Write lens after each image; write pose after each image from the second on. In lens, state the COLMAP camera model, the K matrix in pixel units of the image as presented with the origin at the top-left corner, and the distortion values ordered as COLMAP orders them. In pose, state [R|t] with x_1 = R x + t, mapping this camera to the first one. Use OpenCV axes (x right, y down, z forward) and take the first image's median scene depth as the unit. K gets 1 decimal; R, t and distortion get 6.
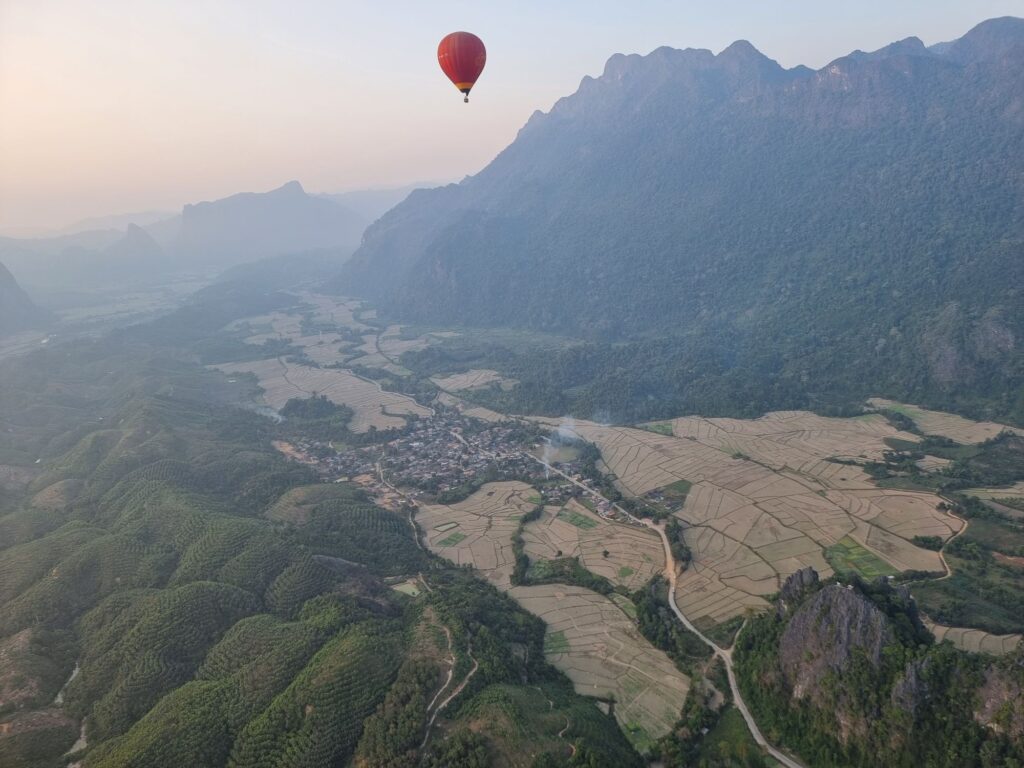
lens RADIAL K [[711.5, 0, 512.0], [0, 711.5, 384.0], [0, 0, 1]] dist [0.095021, -0.080048]
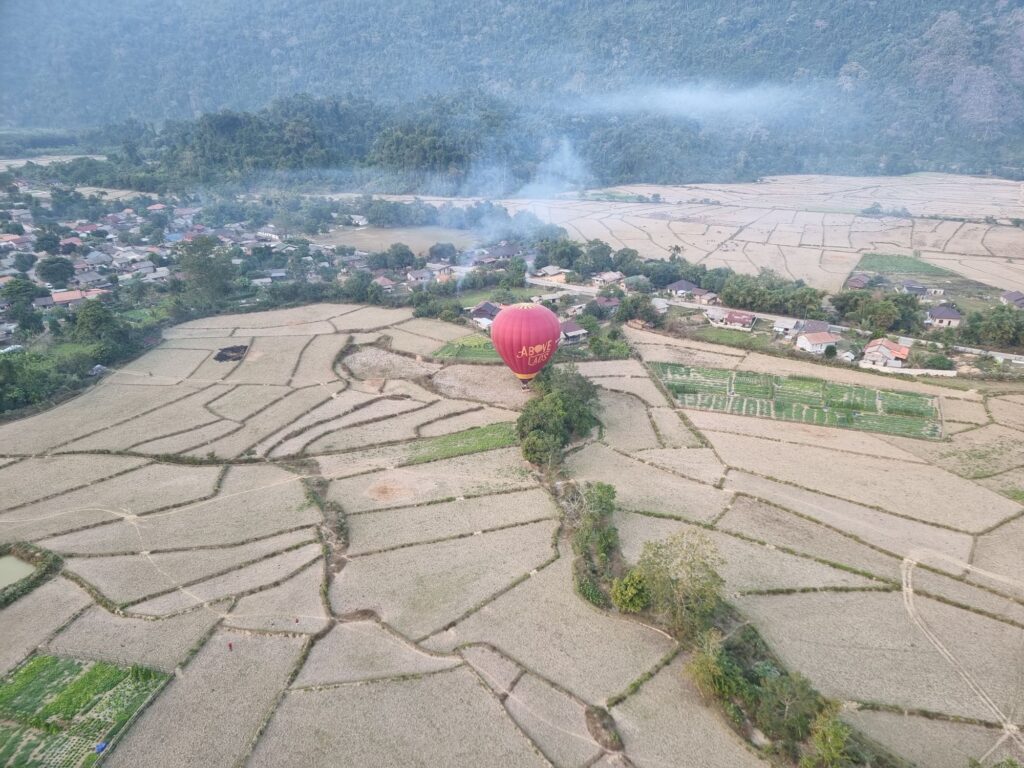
lens RADIAL K [[711.5, 0, 512.0], [0, 711.5, 384.0], [0, 0, 1]] dist [0.095021, -0.080048]
pose [[0.874029, -0.106813, 0.473987, -0.028219], [0.064633, 0.992427, 0.104460, 0.071871], [-0.481555, -0.060666, 0.874313, 0.387147]]
